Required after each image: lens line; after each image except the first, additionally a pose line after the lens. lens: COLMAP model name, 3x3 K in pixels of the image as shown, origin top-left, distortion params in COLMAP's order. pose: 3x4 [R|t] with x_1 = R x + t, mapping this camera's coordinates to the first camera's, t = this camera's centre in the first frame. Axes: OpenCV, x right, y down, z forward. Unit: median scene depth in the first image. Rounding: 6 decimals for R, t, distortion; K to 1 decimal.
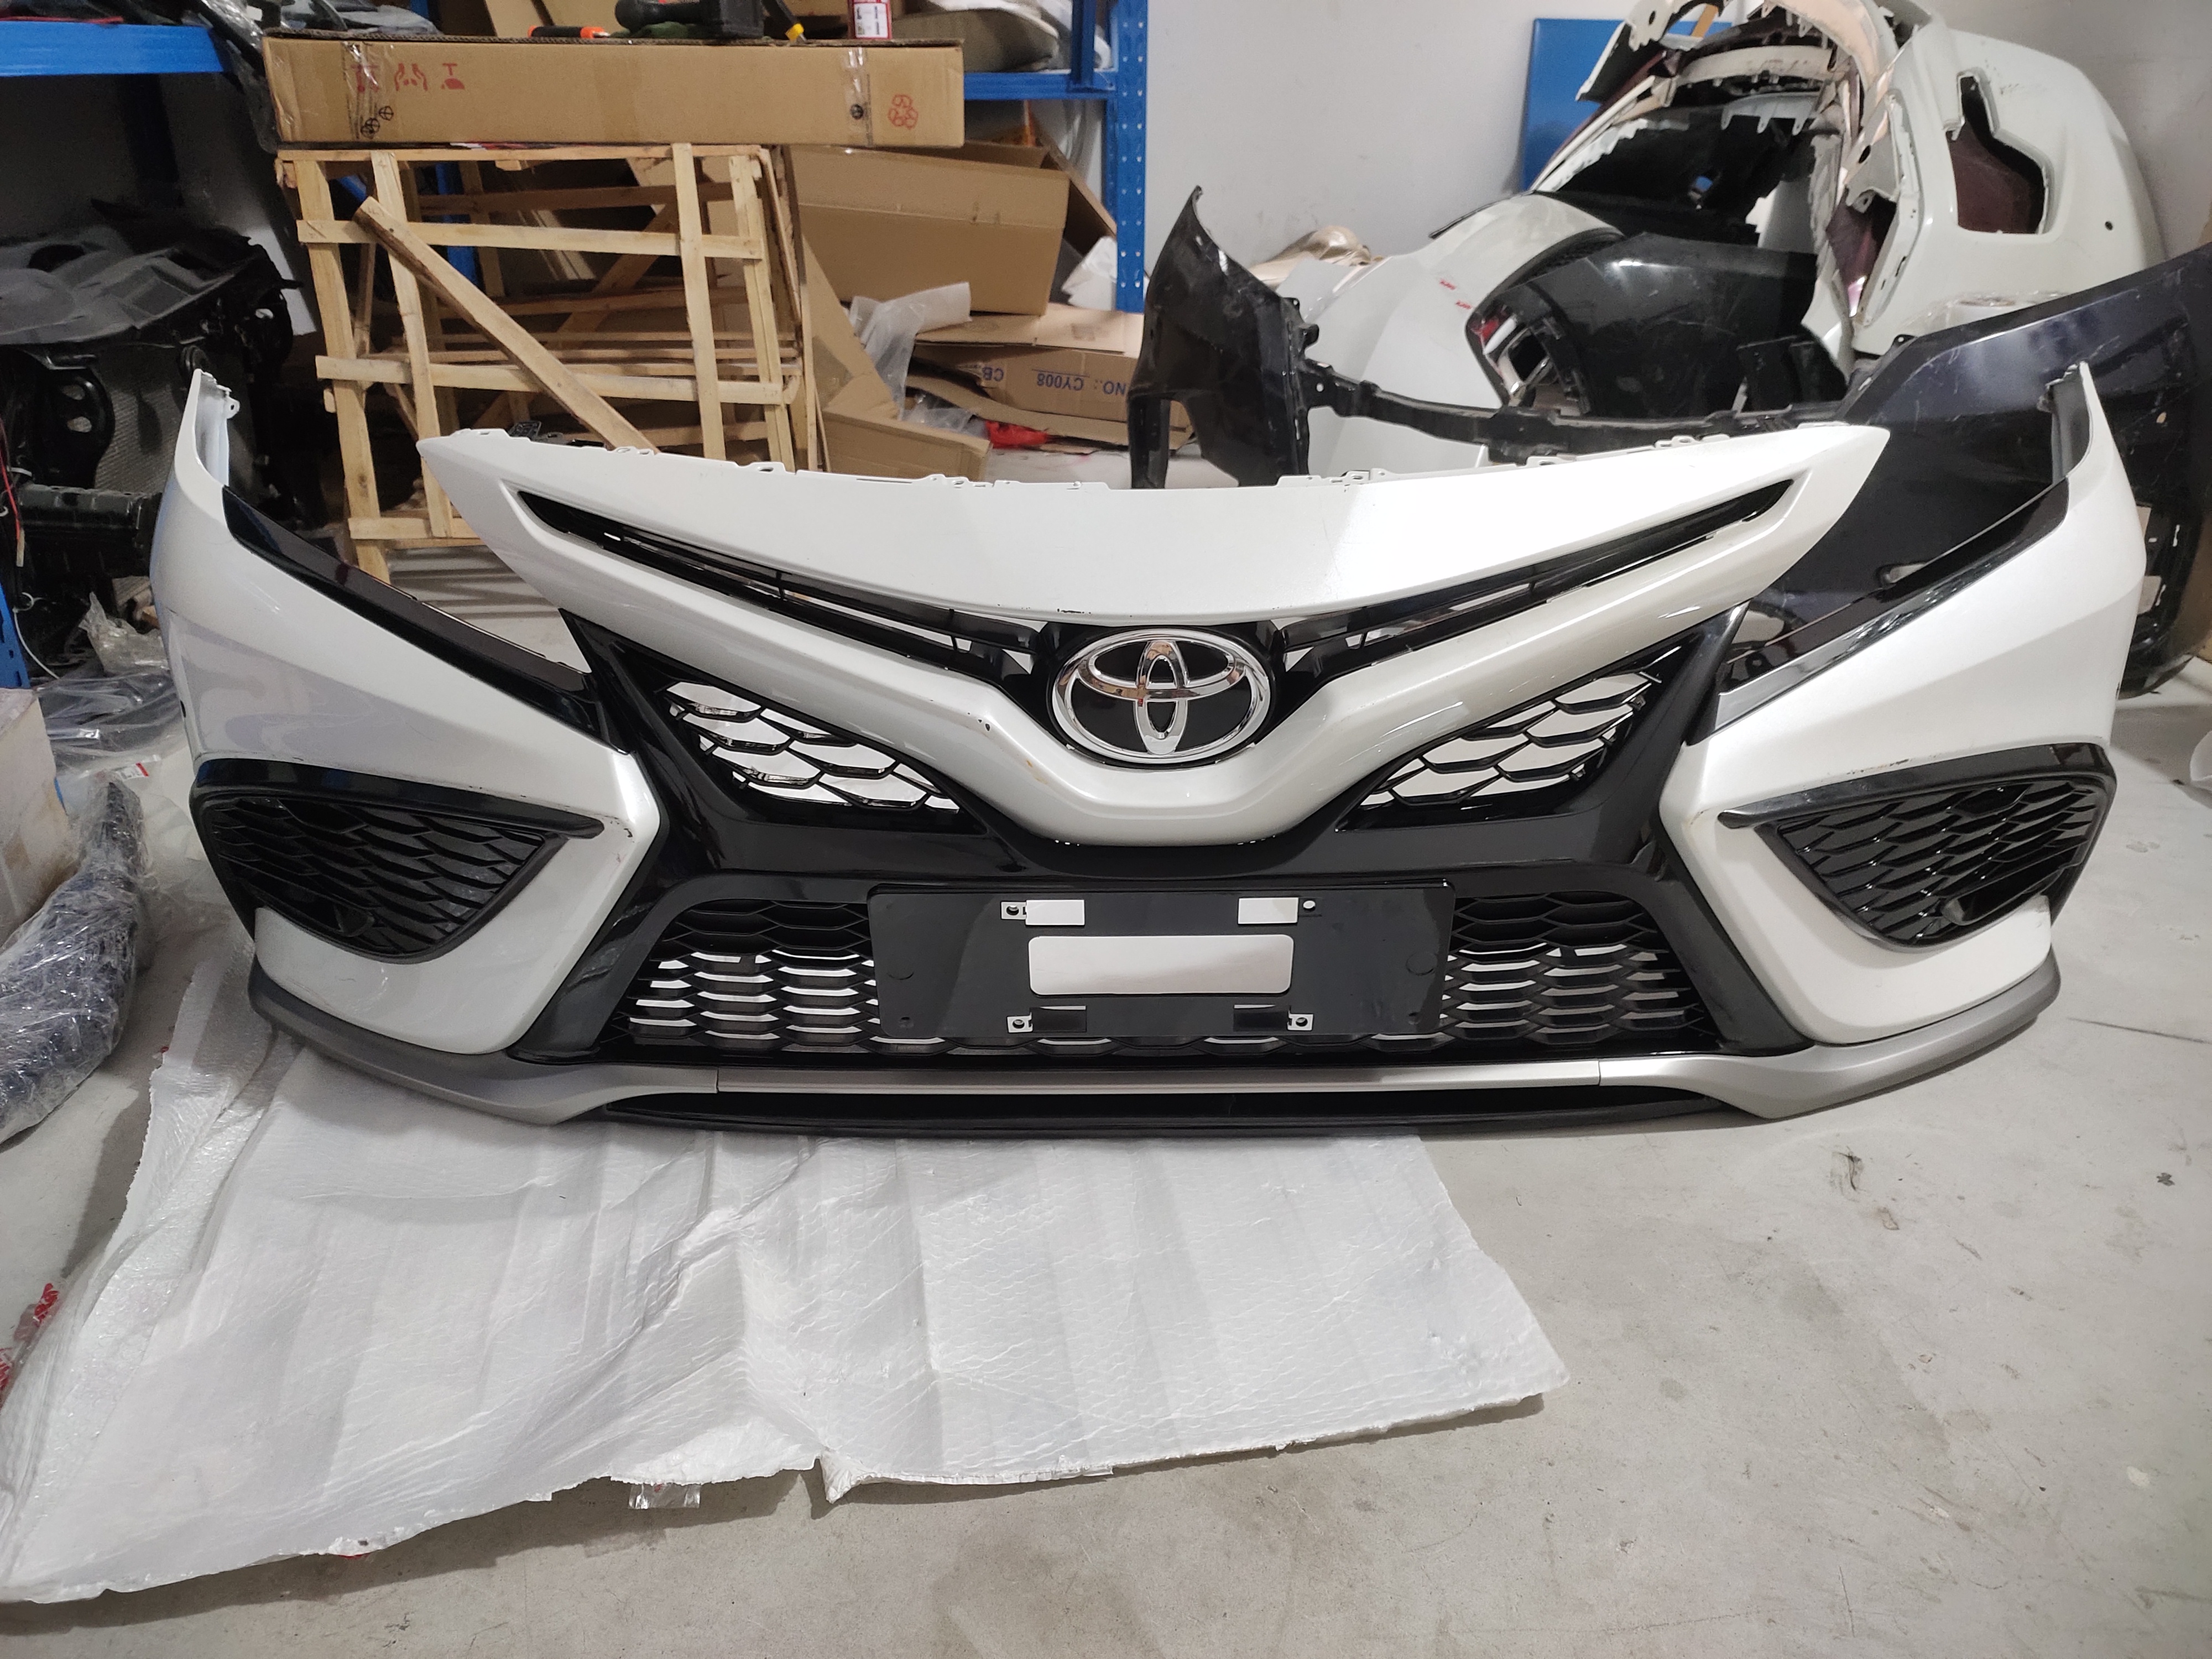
lens RADIAL K [[1655.6, 0, 1106.0], [0, 1655.6, 829.5], [0, 0, 1]] dist [0.066990, -0.096422]
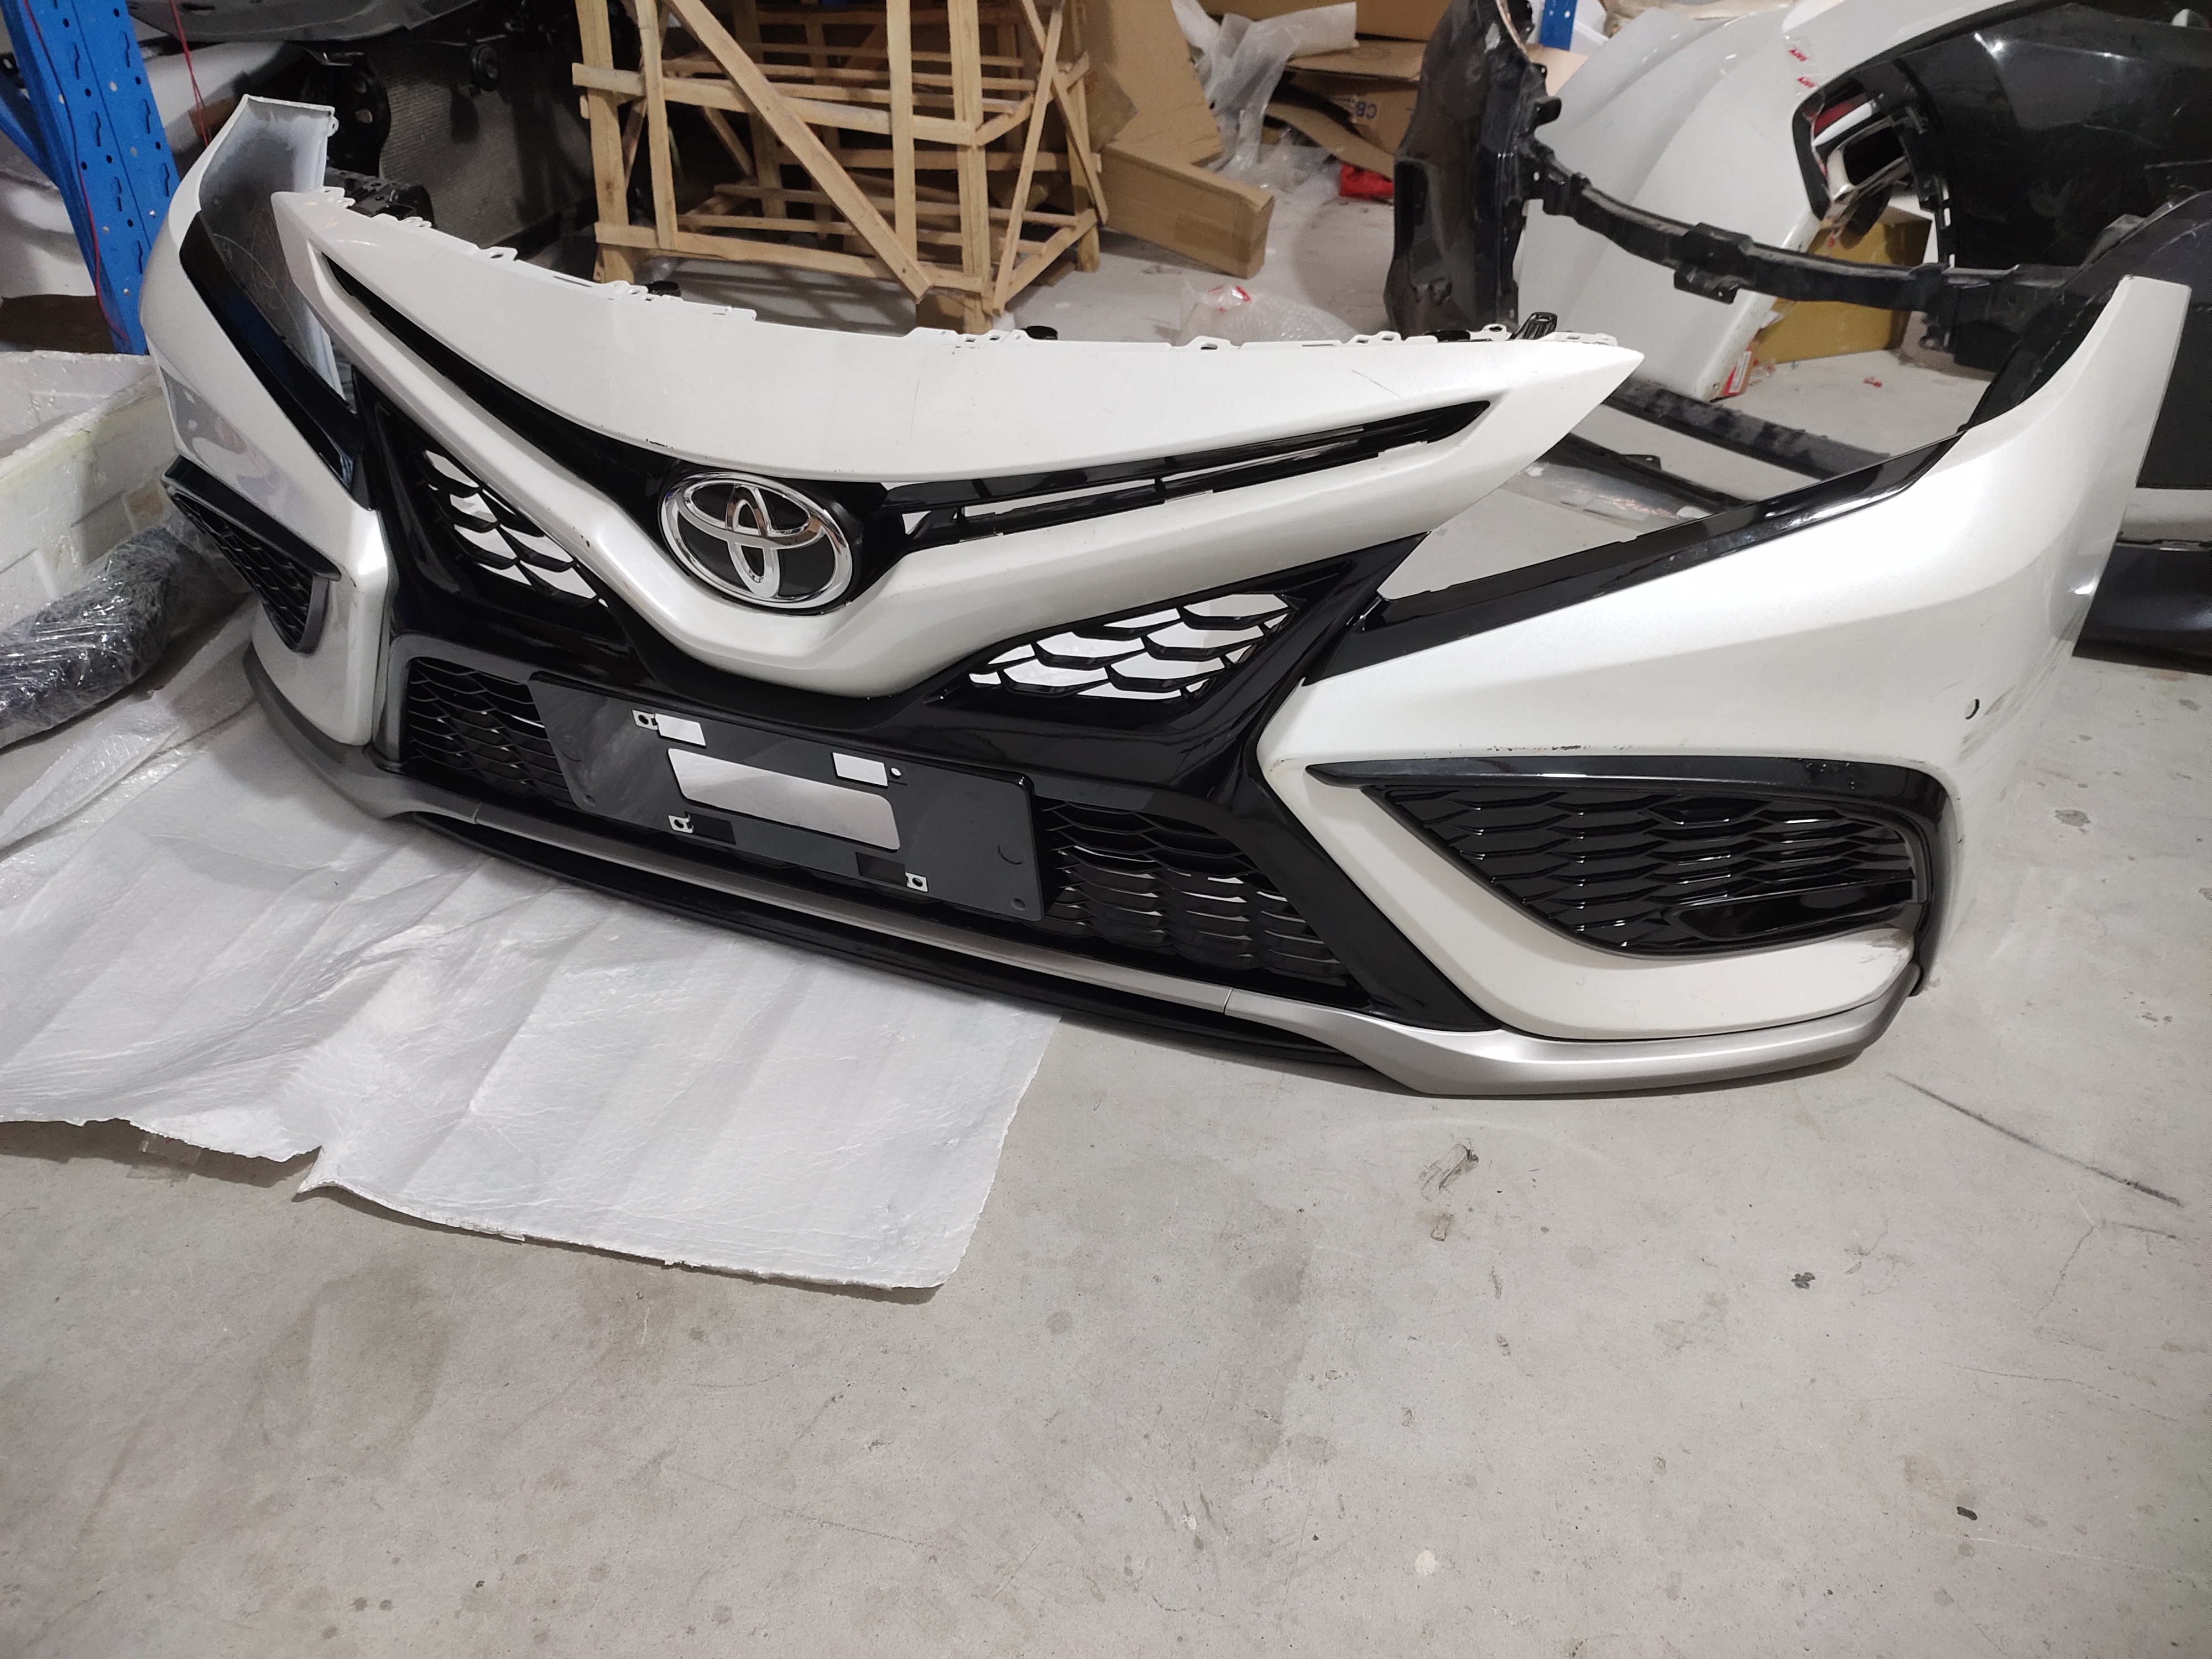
lens RADIAL K [[1655.6, 0, 1106.0], [0, 1655.6, 829.5], [0, 0, 1]] dist [0.066990, -0.096422]
pose [[0.925148, 0.214653, -0.313089, 0.532712], [-0.160052, 0.968448, 0.191029, -0.125405], [0.344216, -0.126620, 0.930313, 0.108324]]
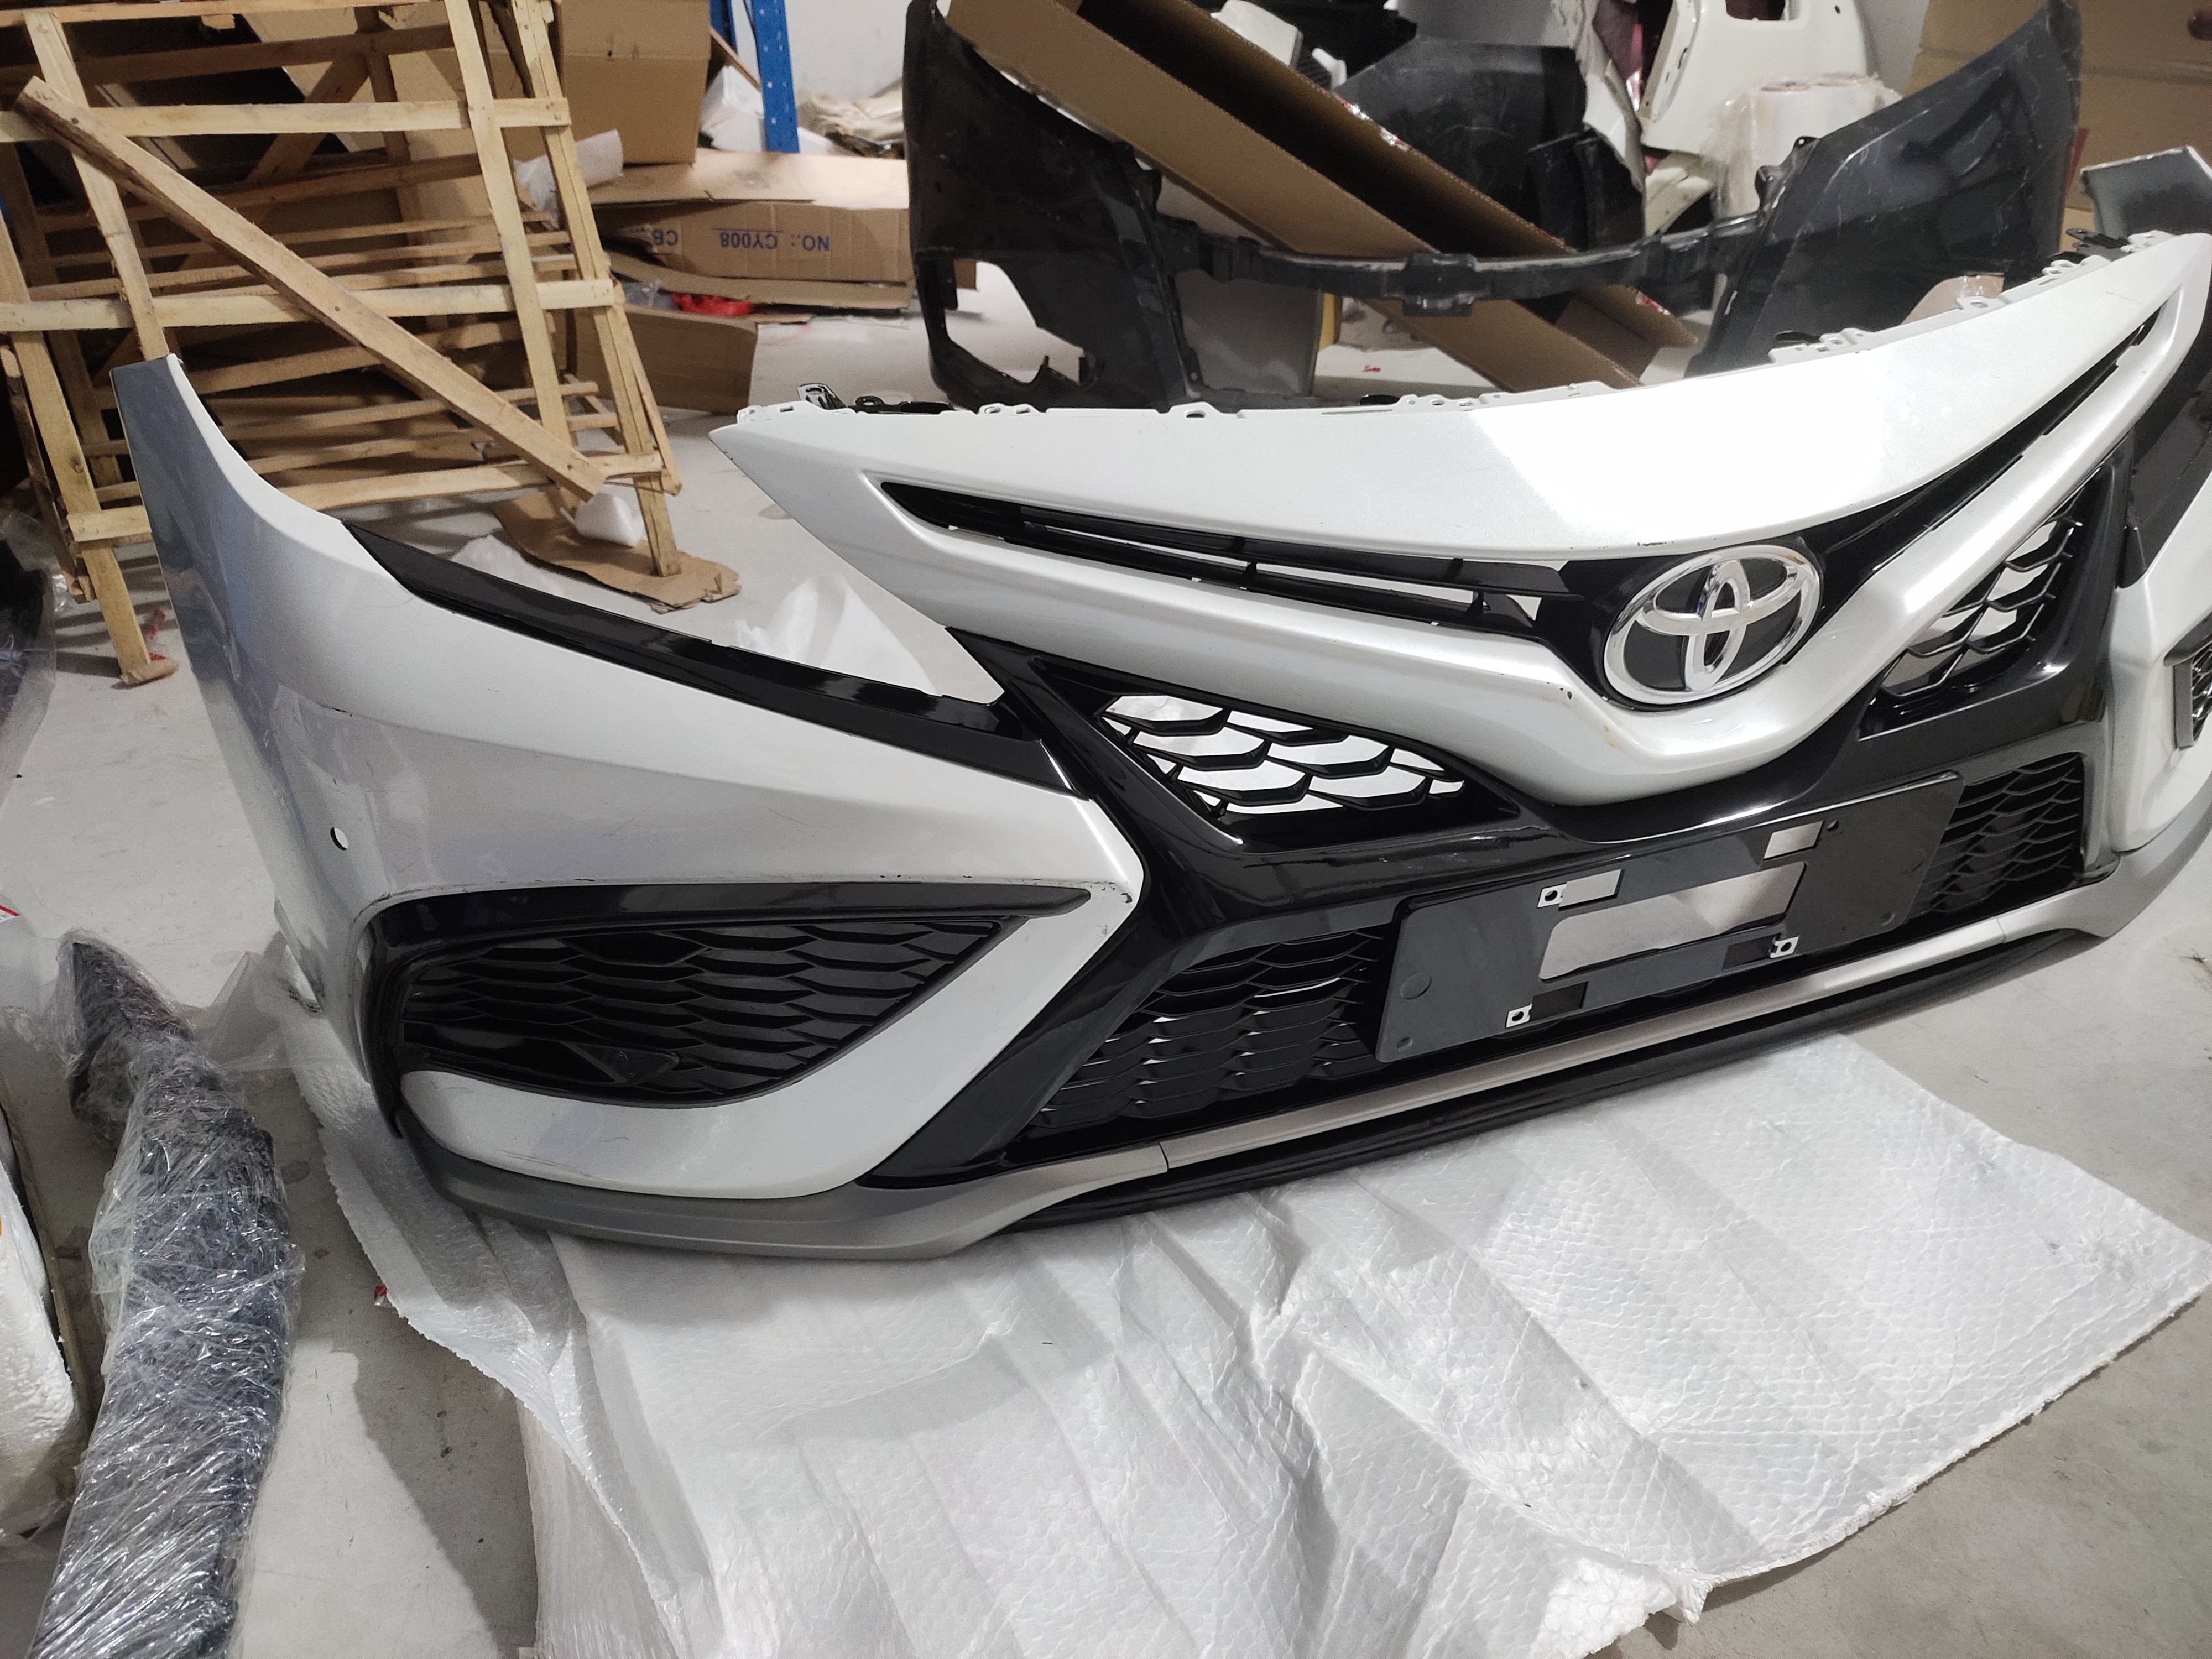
lens RADIAL K [[1665.2, 0, 1106.0], [0, 1665.2, 829.5], [0, 0, 1]] dist [0.011134, 0.001242]
pose [[0.938606, -0.189480, 0.288299, -0.492512], [0.160243, 0.979501, 0.122064, -0.121650], [-0.305518, -0.068372, 0.949728, 0.239039]]
